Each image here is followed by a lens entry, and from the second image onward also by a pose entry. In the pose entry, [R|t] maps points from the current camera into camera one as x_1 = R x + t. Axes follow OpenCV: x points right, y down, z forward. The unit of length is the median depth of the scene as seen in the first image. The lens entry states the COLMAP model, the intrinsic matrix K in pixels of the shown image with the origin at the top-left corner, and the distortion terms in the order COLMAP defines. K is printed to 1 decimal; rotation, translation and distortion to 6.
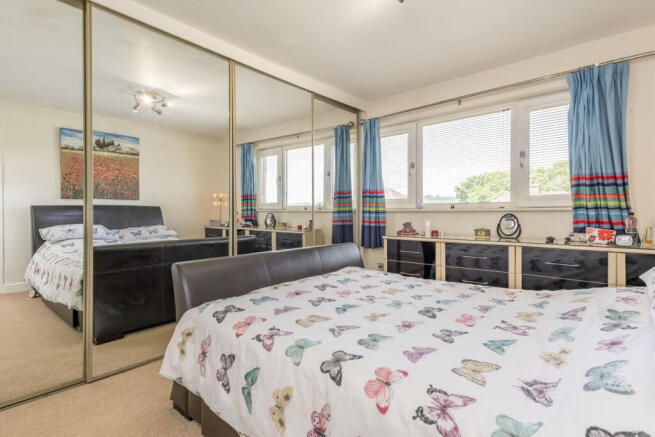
lens RADIAL K [[336.9, 0, 327.6], [0, 336.9, 218.1], [0, 0, 1]] dist [0.003361, -0.000093]
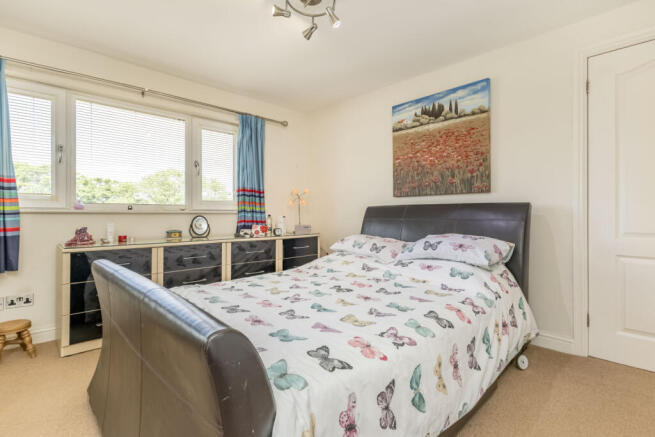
lens RADIAL K [[316.0, 0, 327.8], [0, 316.0, 214.3], [0, 0, 1]] dist [0.013981, -0.000138]
pose [[0.086861, 0.005484, 0.996205, -0.514786], [0.016523, 0.999839, -0.006944, -0.002967], [-0.996083, 0.017064, 0.086757, 0.516126]]
